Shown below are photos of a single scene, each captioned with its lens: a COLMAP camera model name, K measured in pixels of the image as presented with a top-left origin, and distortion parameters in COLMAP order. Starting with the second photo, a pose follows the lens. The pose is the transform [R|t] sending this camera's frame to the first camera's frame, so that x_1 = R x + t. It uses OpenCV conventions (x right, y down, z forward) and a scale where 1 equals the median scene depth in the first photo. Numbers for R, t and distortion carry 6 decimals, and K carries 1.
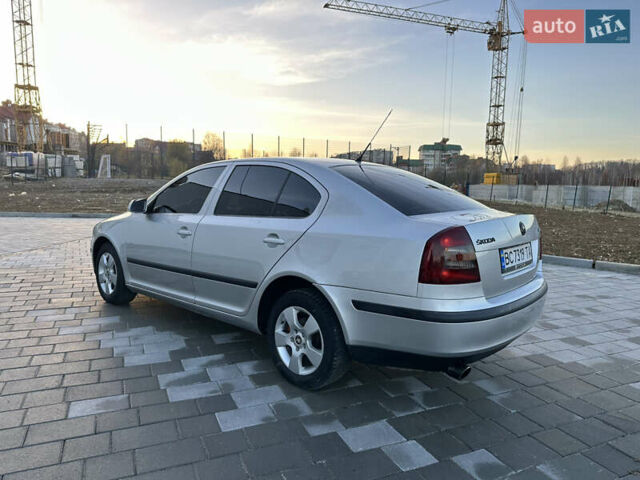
lens RADIAL K [[453.6, 0, 319.5], [0, 453.6, 243.4], [0, 0, 1]] dist [0.005753, -0.005558]
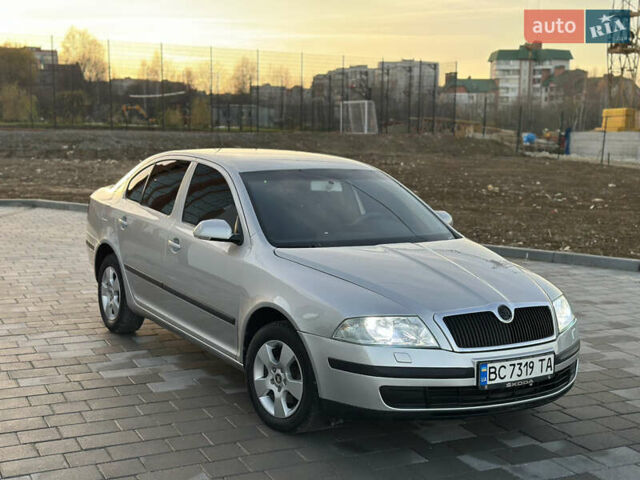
lens RADIAL K [[934.5, 0, 318.7], [0, 934.5, 241.6], [0, 0, 1]] dist [0.023309, 0.042526]
pose [[0.999749, -0.011272, 0.019362, 0.012251], [0.011372, 0.999923, -0.005035, 0.001916], [-0.019304, 0.005254, 0.999800, -0.100983]]
